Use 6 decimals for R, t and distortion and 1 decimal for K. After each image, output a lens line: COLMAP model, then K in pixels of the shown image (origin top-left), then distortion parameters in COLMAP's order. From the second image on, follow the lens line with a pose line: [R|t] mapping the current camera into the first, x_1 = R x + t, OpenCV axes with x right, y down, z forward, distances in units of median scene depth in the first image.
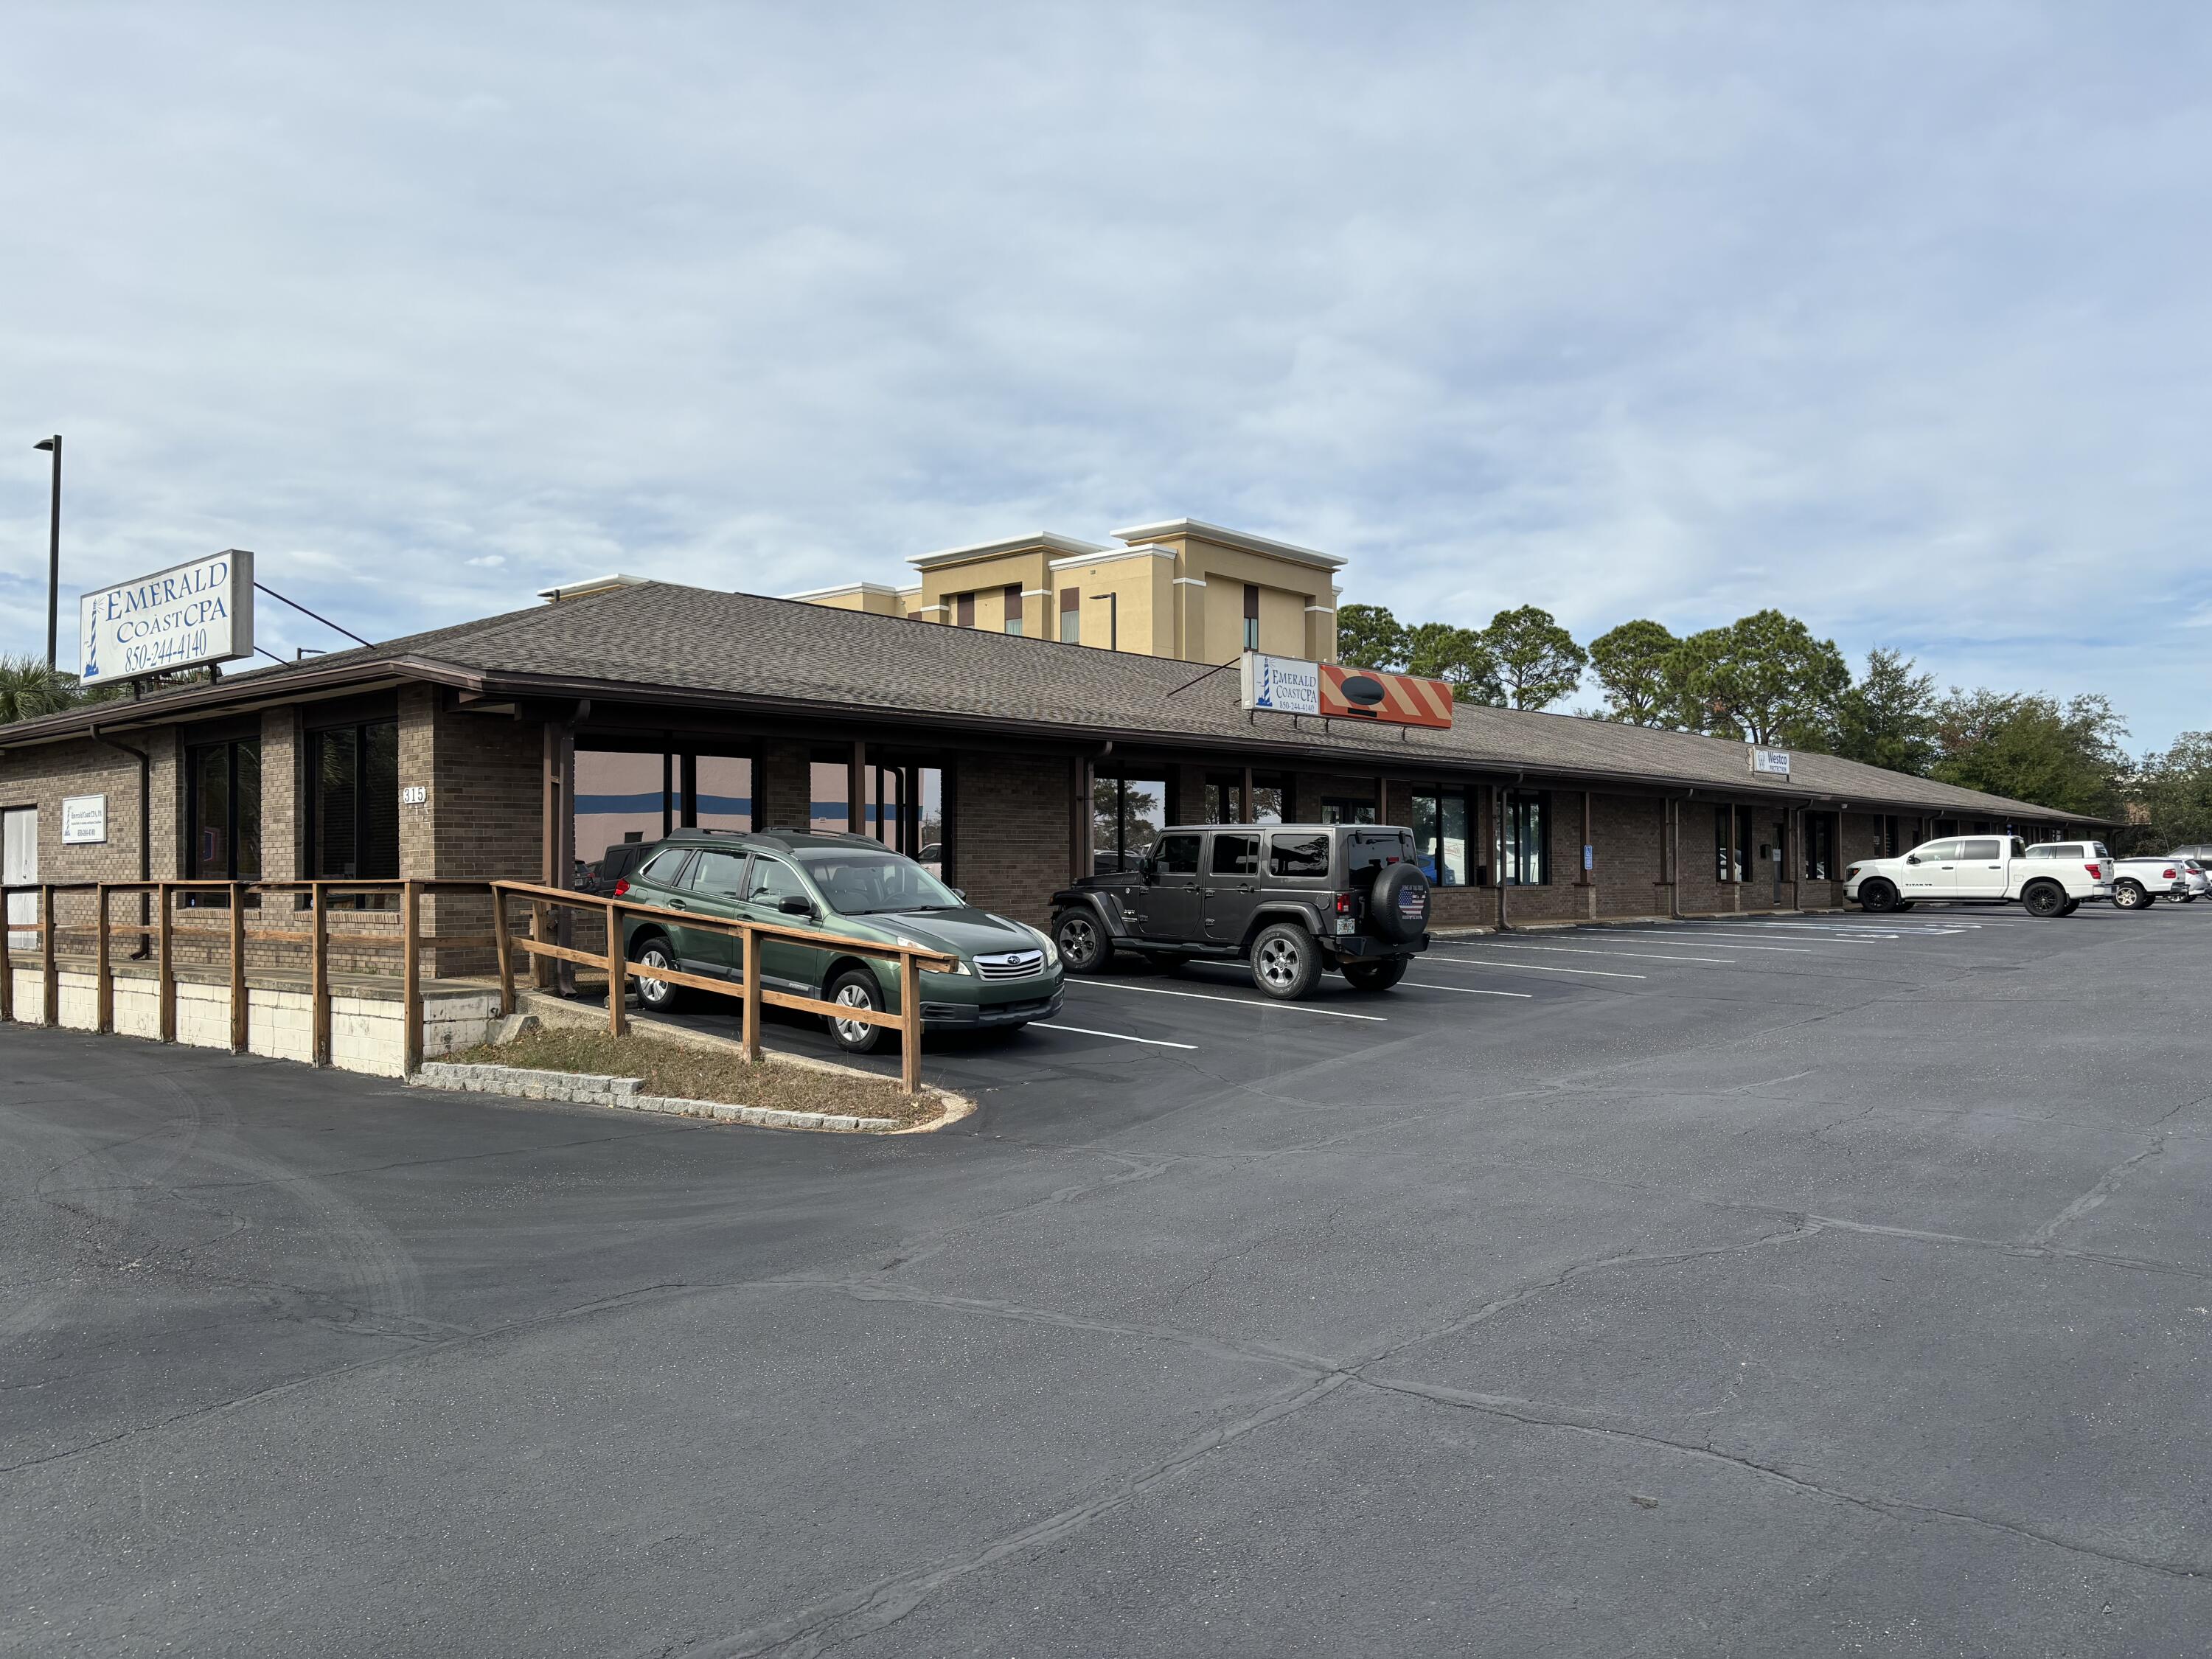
lens RADIAL K [[1675.7, 0, 1106.0], [0, 1675.7, 829.5], [0, 0, 1]] dist [0.040925, -0.008489]
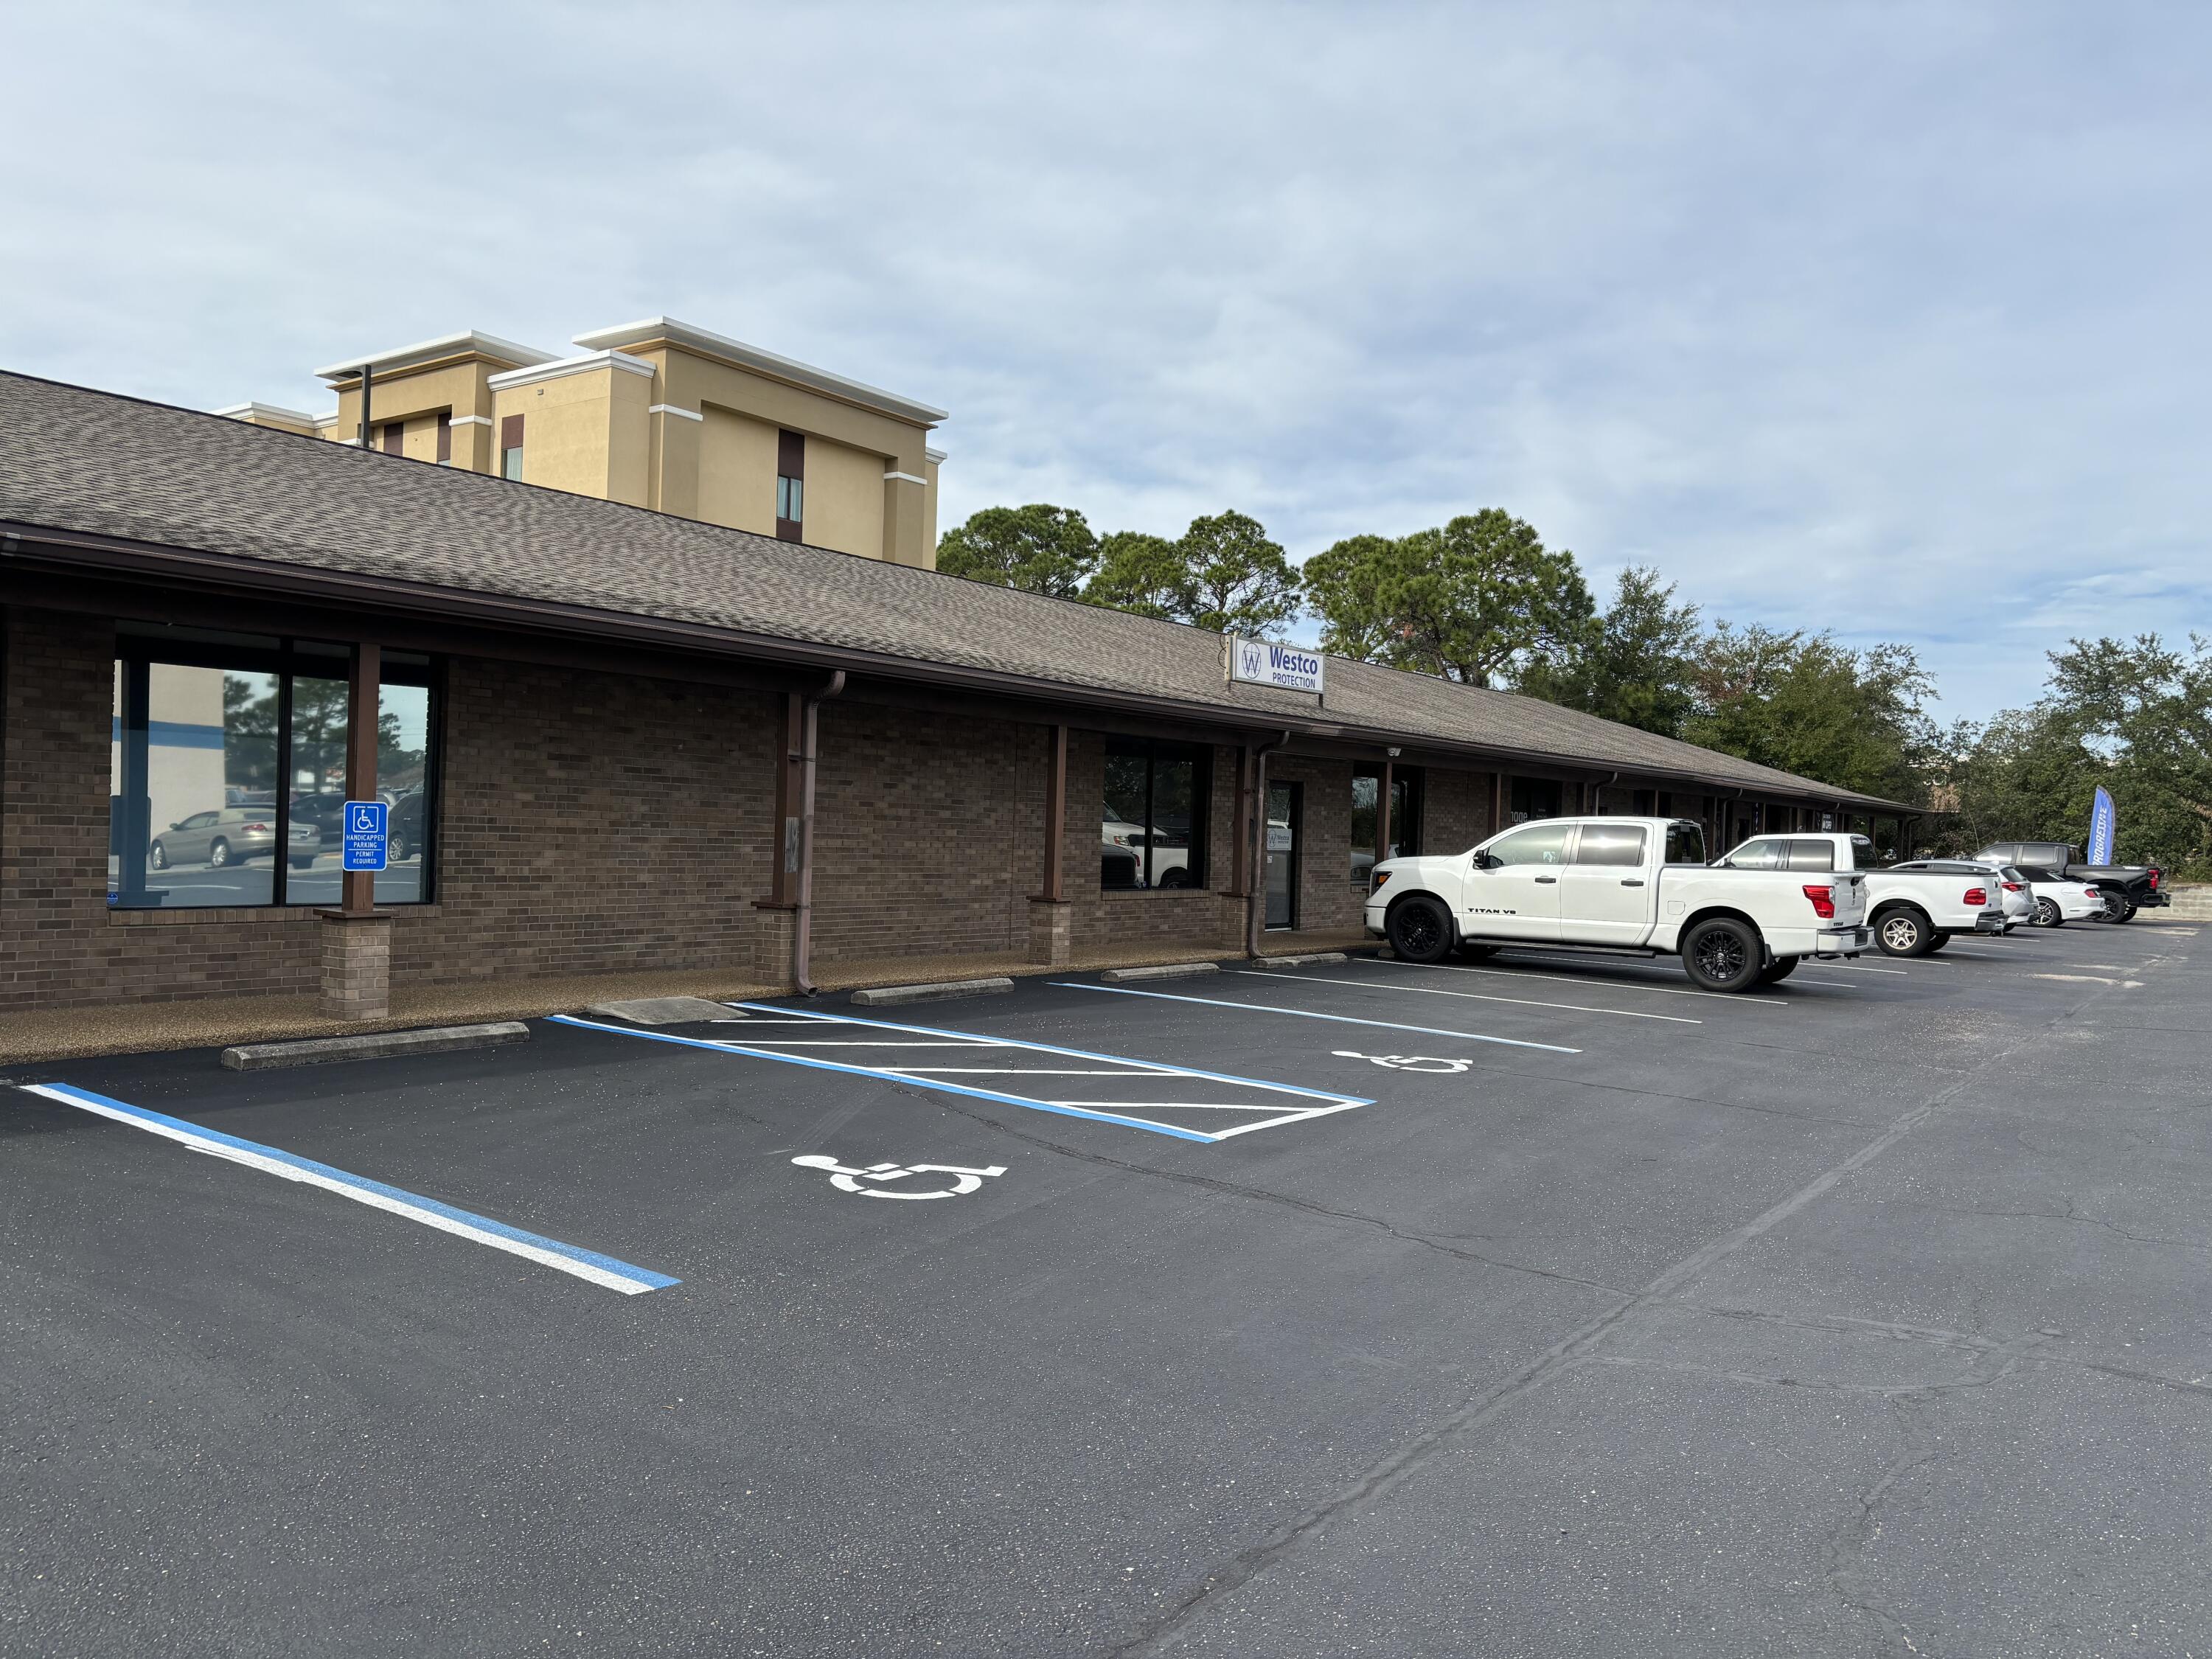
lens RADIAL K [[1675.5, 0, 1106.0], [0, 1675.5, 829.5], [0, 0, 1]] dist [0.105241, -0.178120]
pose [[0.995737, 0.036765, 0.084595, 0.169065], [-0.039049, 0.998912, 0.025494, 0.000439], [-0.083566, -0.028689, 0.996089, 0.269744]]
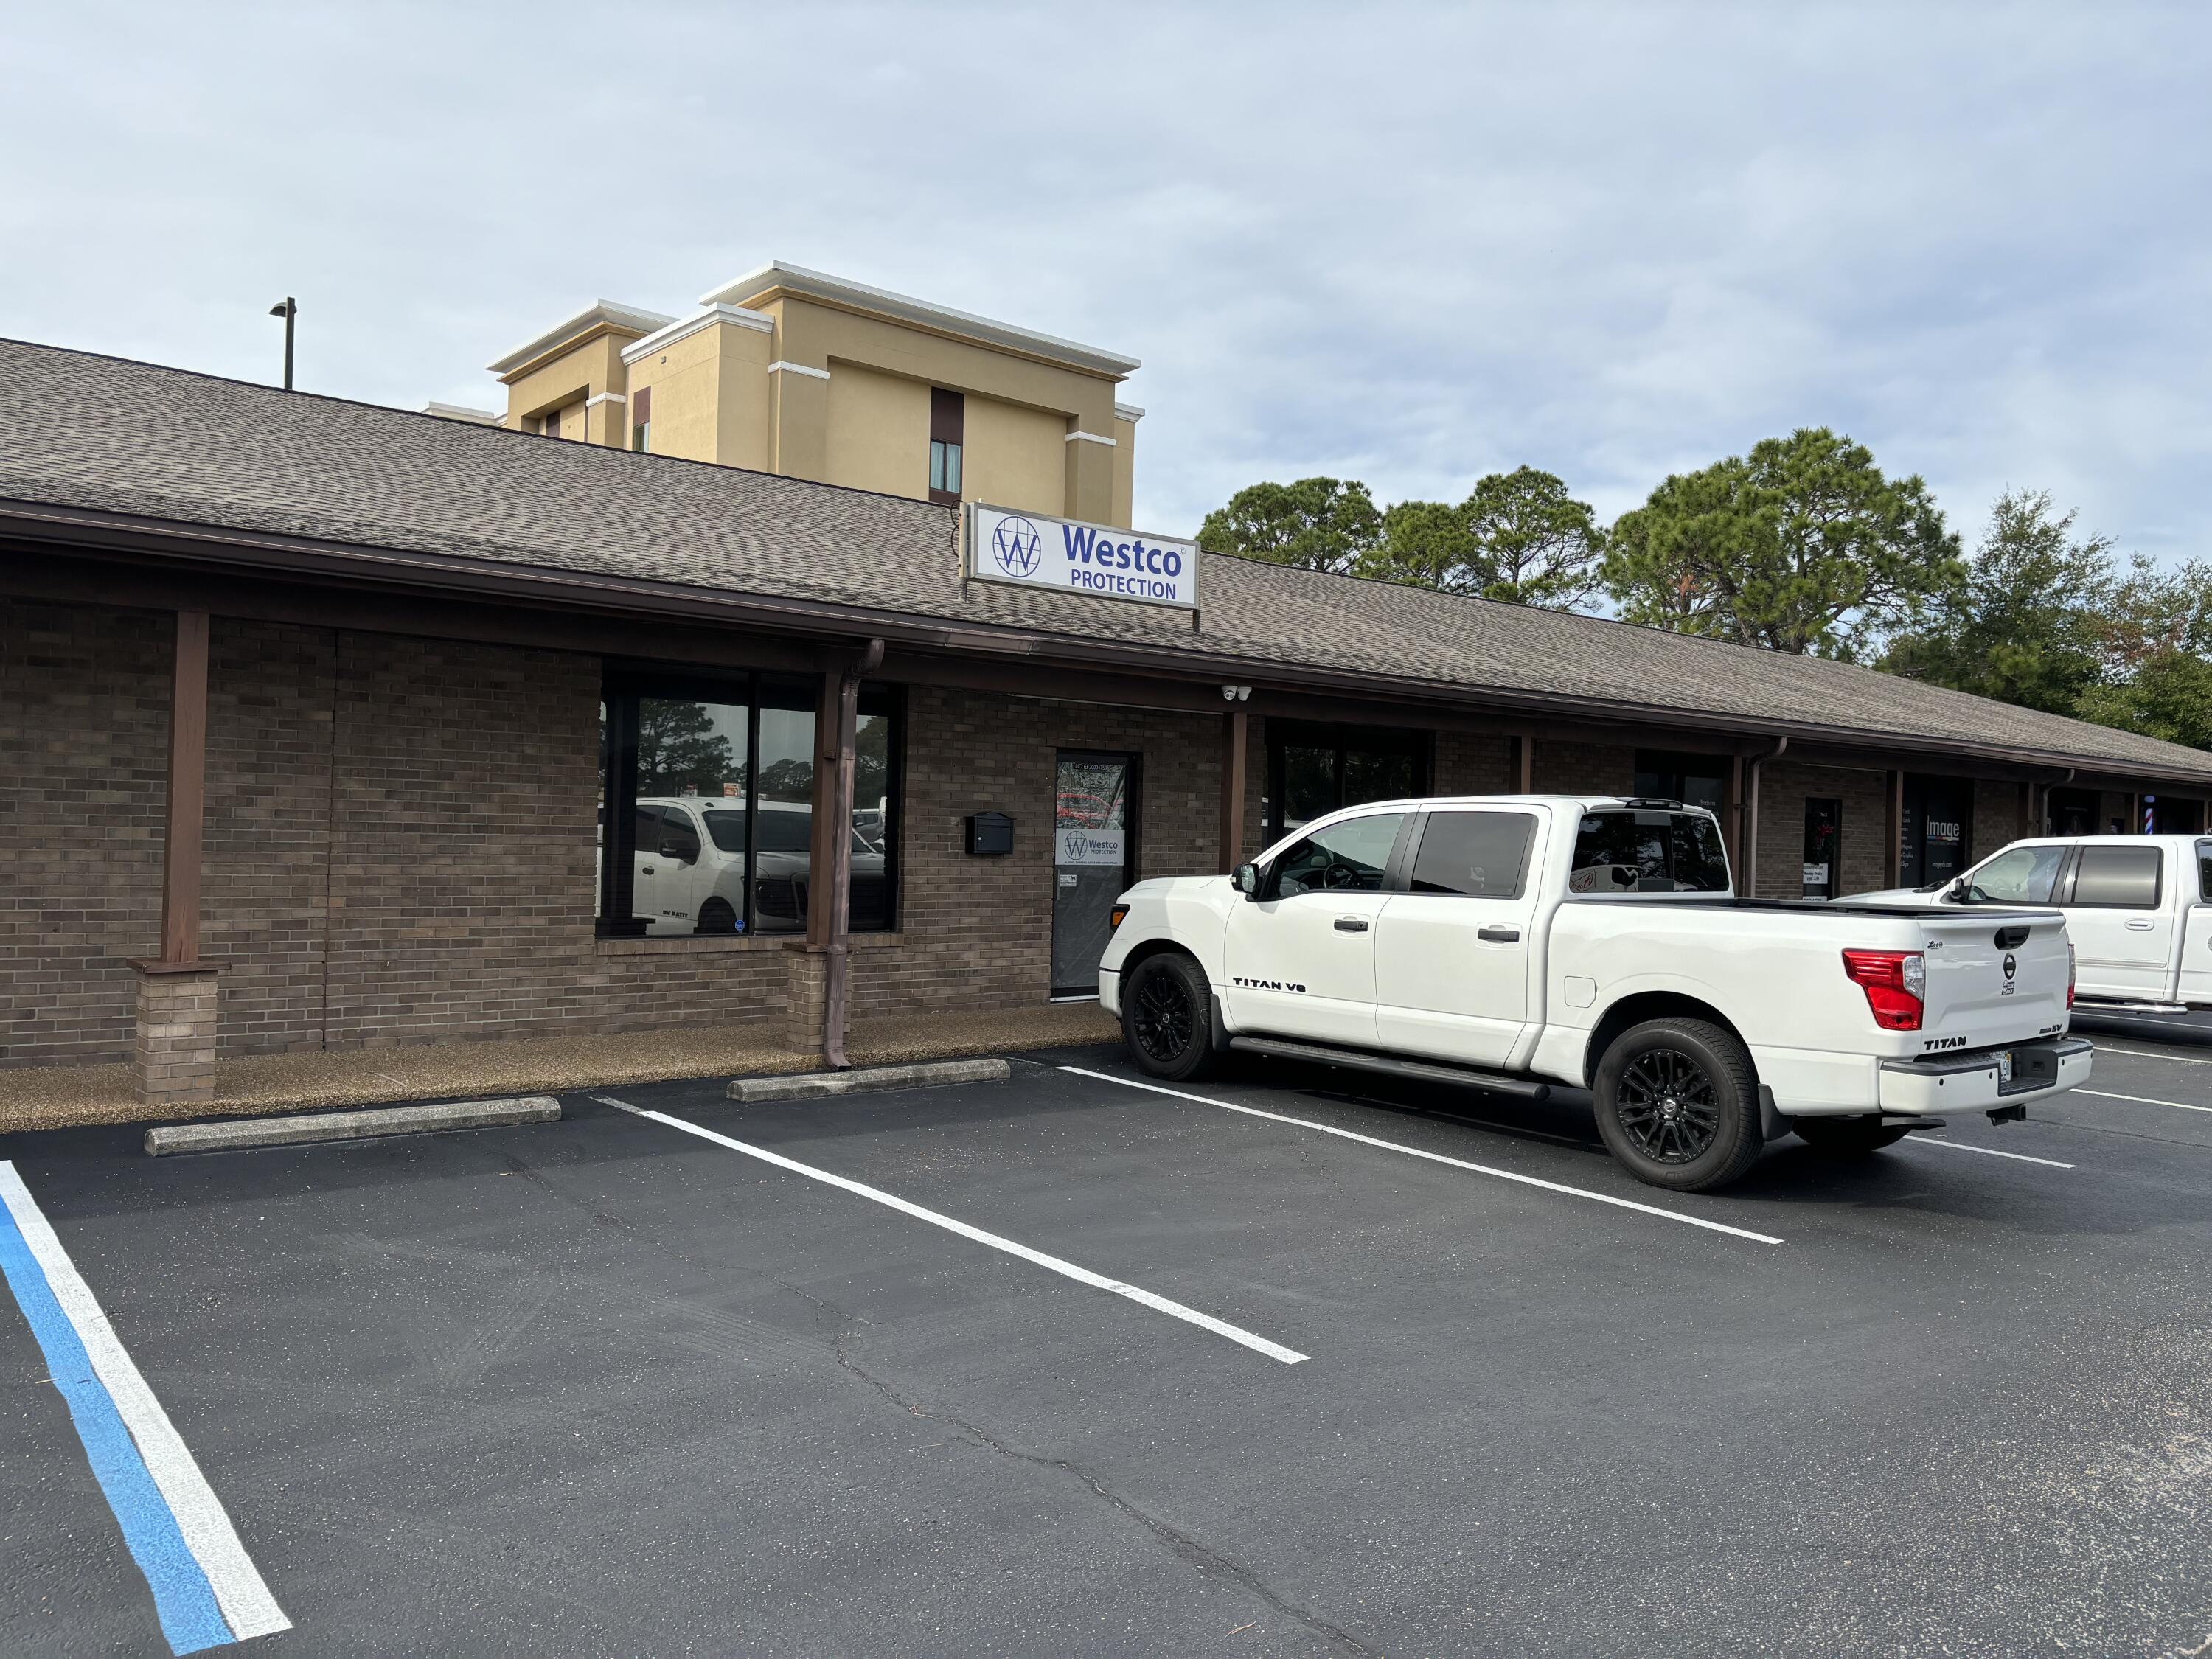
lens RADIAL K [[1675.7, 0, 1106.0], [0, 1675.7, 829.5], [0, 0, 1]] dist [0.040925, -0.008489]
pose [[0.986997, 0.032094, -0.157501, 0.256363], [-0.028511, 0.999282, 0.024952, 0.002219], [0.158189, -0.020137, 0.987204, 0.389868]]
